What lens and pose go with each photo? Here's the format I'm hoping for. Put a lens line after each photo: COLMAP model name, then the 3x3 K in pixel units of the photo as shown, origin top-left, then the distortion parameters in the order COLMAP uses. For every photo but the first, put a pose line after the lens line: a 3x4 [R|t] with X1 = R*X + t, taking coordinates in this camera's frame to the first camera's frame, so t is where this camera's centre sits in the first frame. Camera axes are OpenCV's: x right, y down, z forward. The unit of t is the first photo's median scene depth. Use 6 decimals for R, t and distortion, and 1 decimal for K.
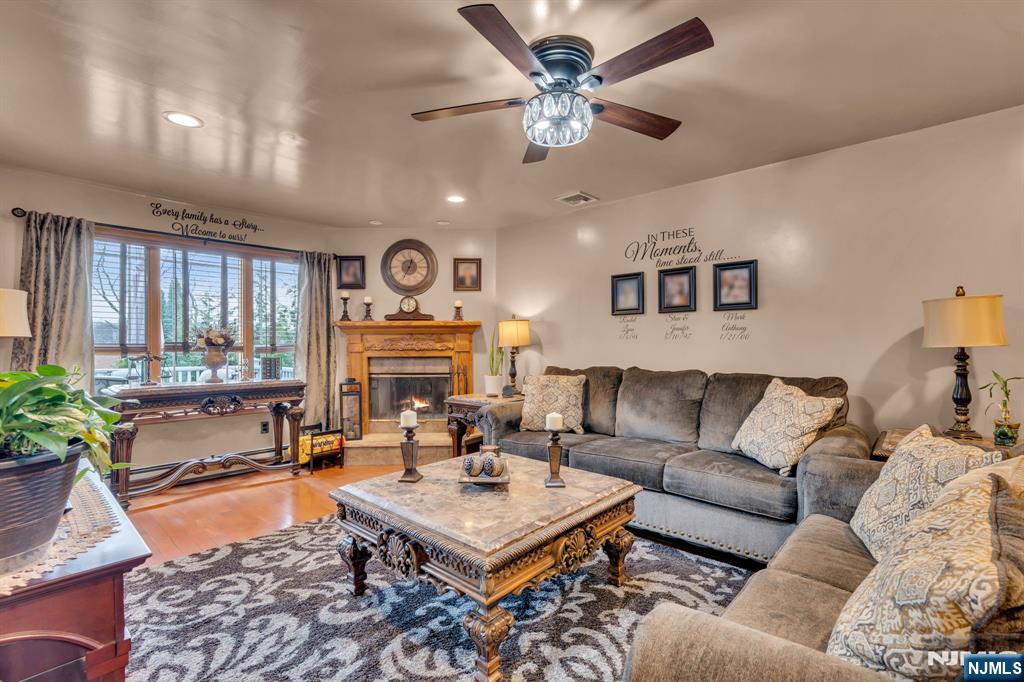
lens RADIAL K [[460.9, 0, 512.2], [0, 460.9, 343.4], [0, 0, 1]] dist [-0.004130, 0.001710]
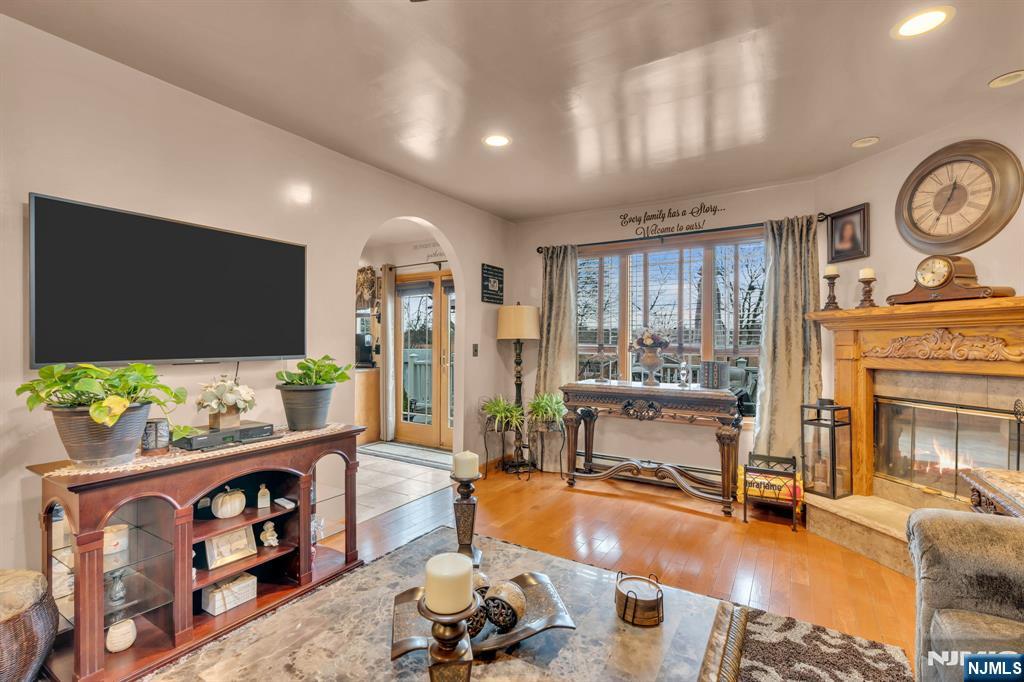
lens RADIAL K [[460.9, 0, 513.5], [0, 460.9, 337.8], [0, 0, 1]] dist [-0.004130, 0.001710]
pose [[0.191710, -0.006430, -0.981430, 0.197120], [-0.005220, 0.999958, -0.007571, -0.003397], [0.981438, 0.006575, 0.191669, 0.442580]]
